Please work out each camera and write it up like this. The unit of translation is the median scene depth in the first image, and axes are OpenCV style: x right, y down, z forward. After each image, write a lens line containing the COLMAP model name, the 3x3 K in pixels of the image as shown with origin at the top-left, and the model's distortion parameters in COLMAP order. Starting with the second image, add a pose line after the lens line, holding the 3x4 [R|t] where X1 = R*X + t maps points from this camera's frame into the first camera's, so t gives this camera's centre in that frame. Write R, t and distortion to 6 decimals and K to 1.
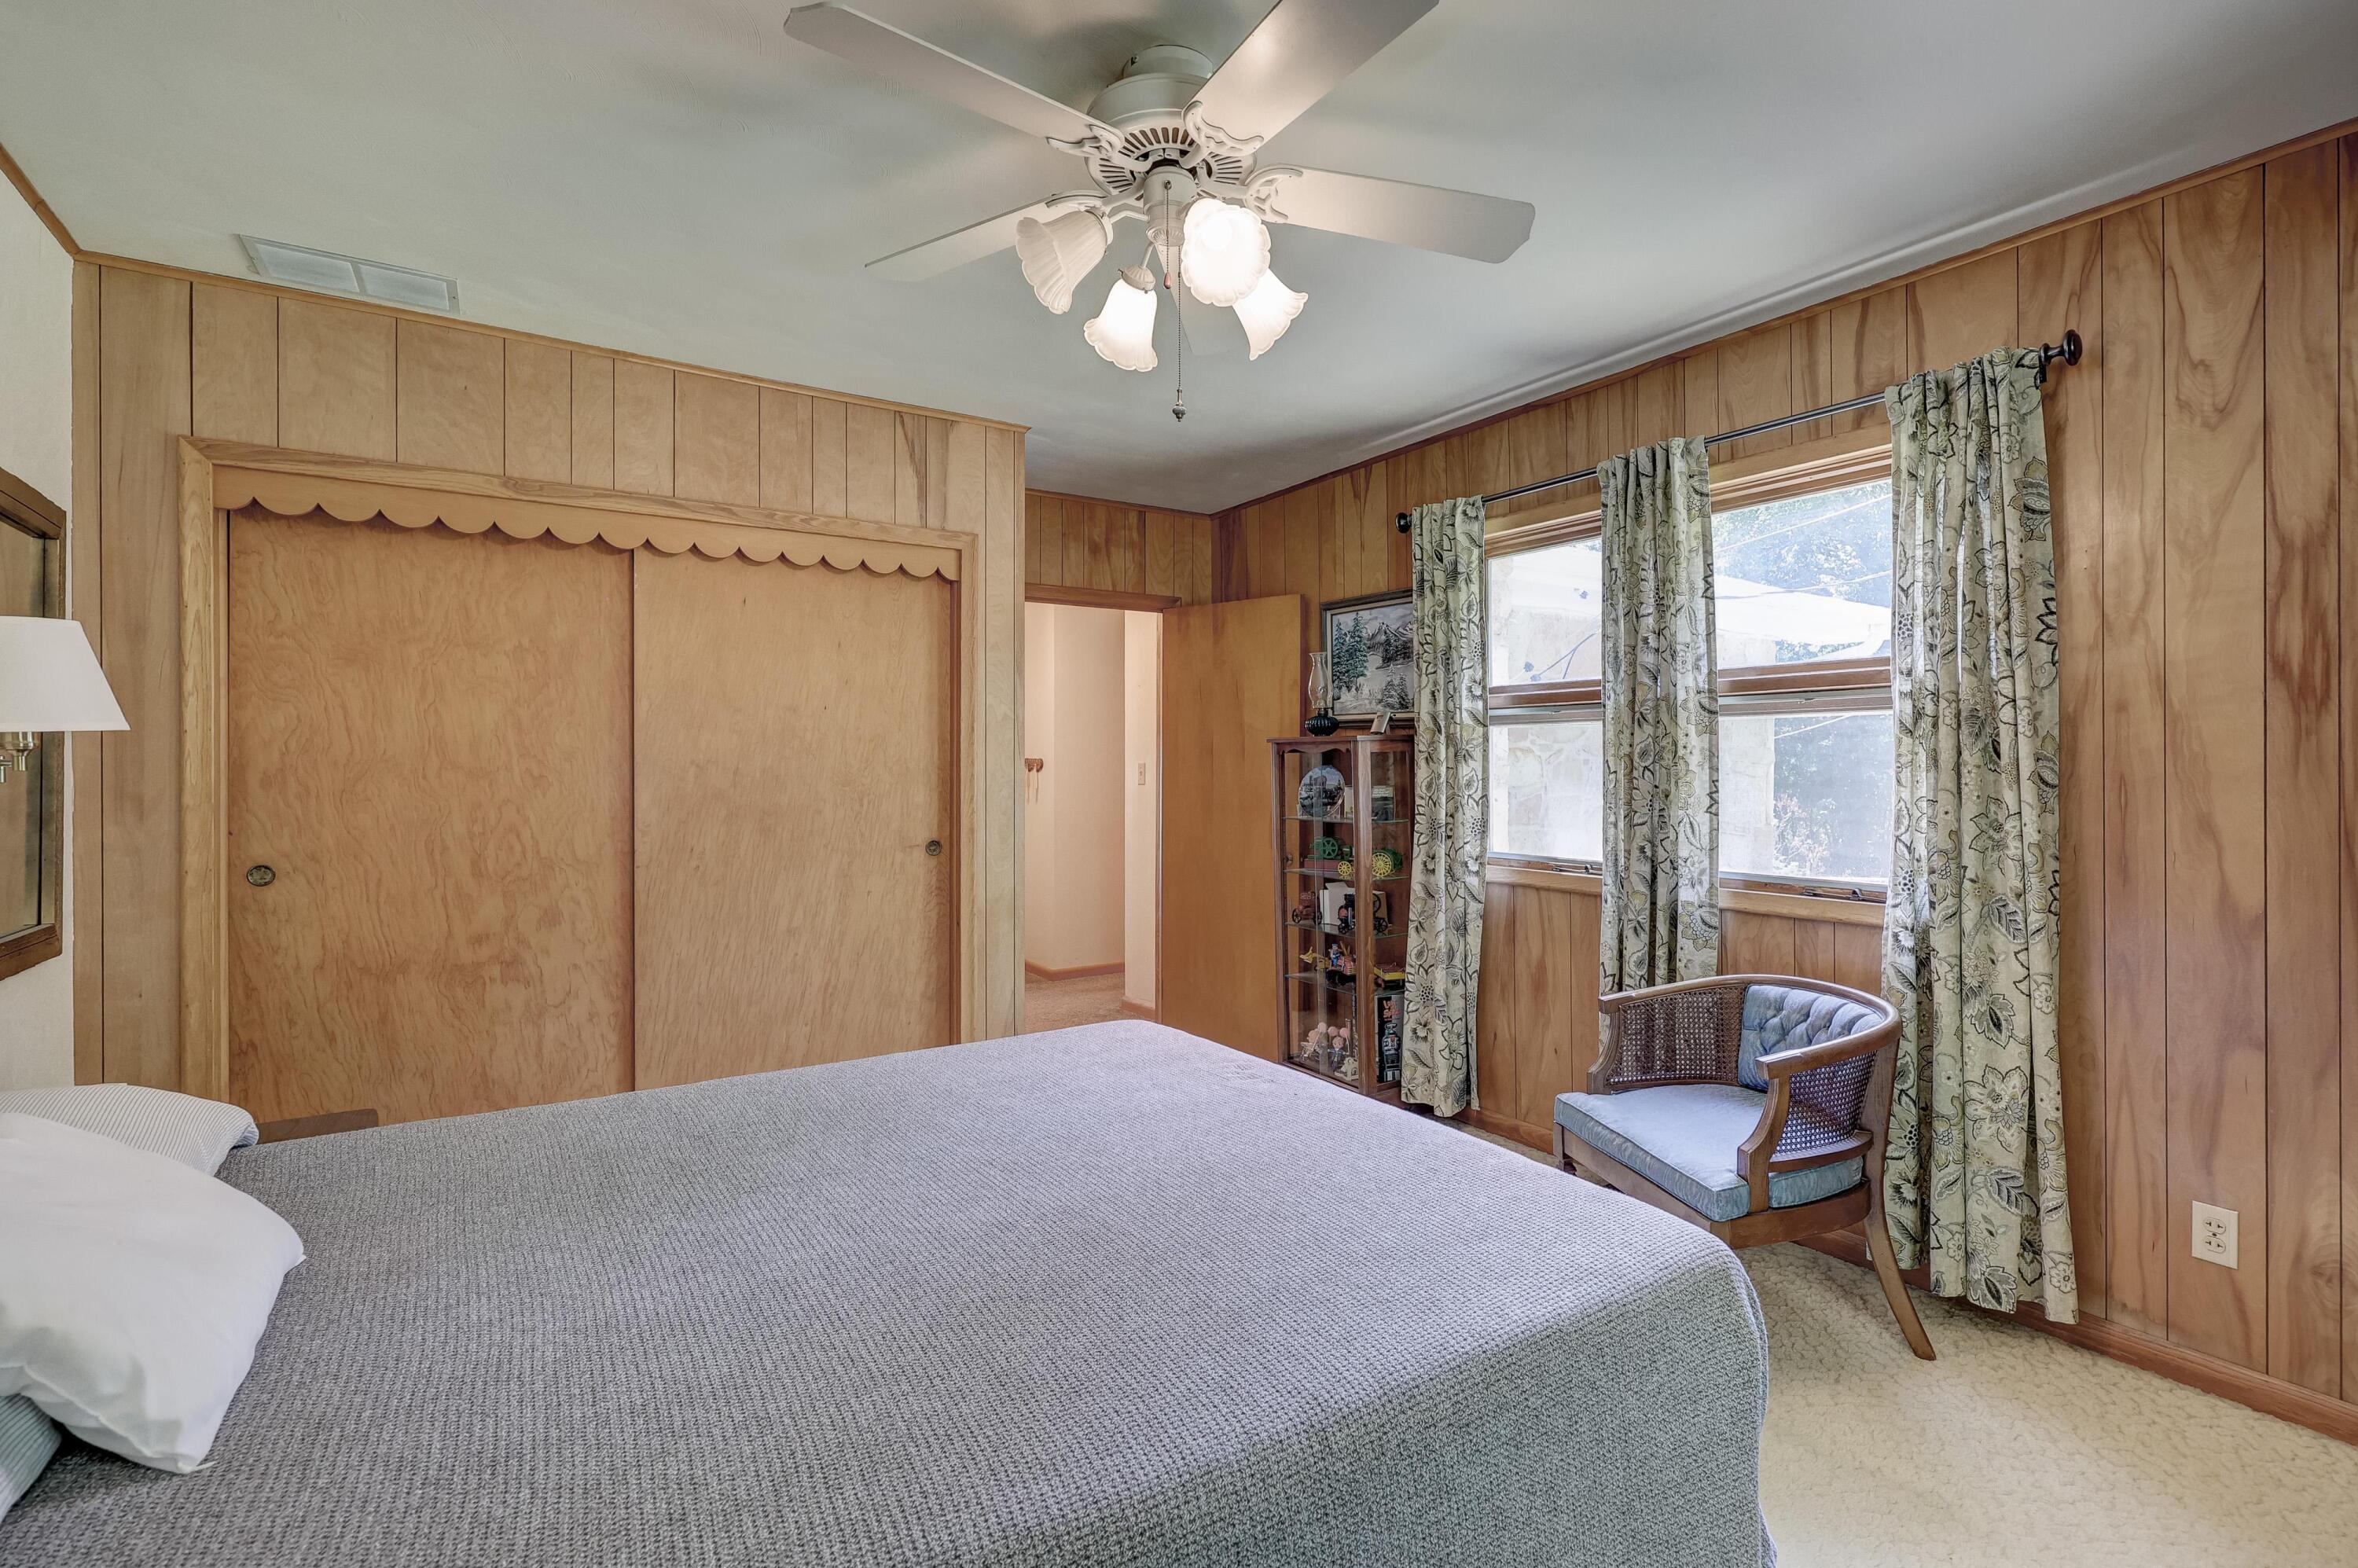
lens RADIAL K [[1071.2, 0, 1189.9], [0, 1071.2, 767.0], [0, 0, 1]] dist [0.000813, 0.000288]
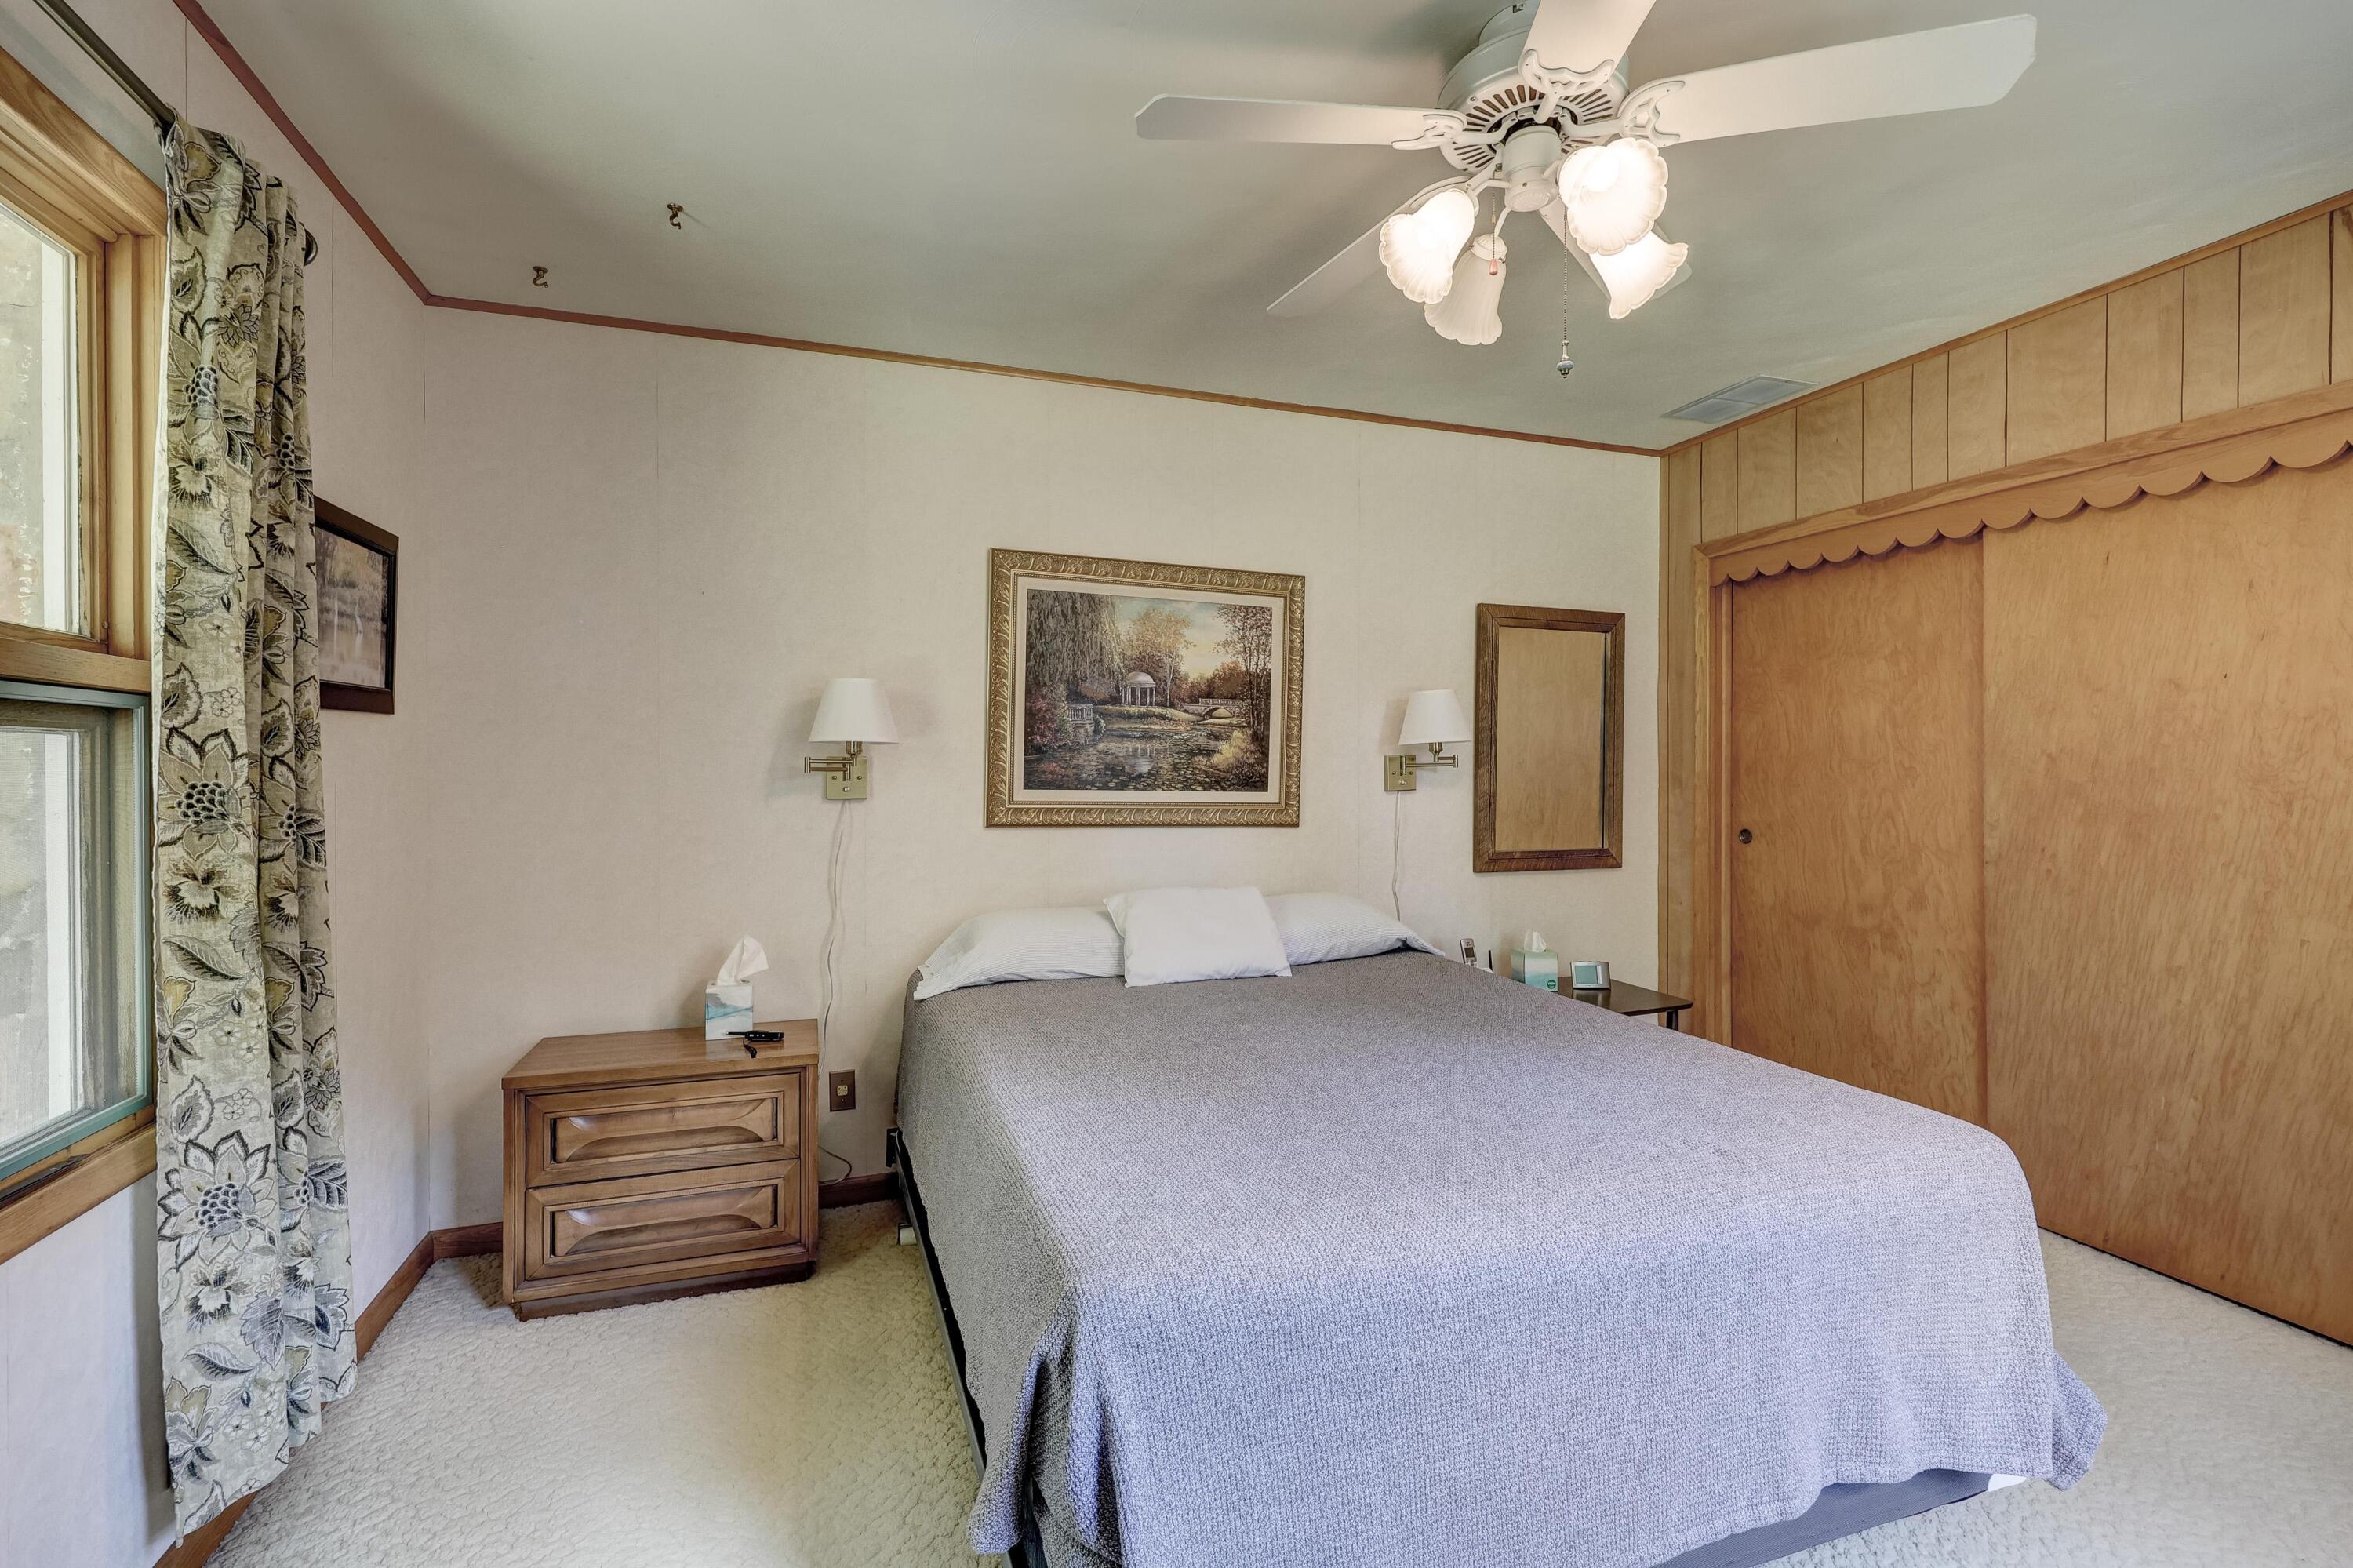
lens RADIAL K [[1069.0, 0, 1187.3], [0, 1069.0, 767.0], [0, 0, 1]] dist [0.000813, 0.000288]
pose [[-0.242134, 0.002363, -0.970240, 0.596047], [0.002124, 0.999996, 0.001906, 0.004277], [0.970241, -0.001599, -0.242138, 0.540594]]
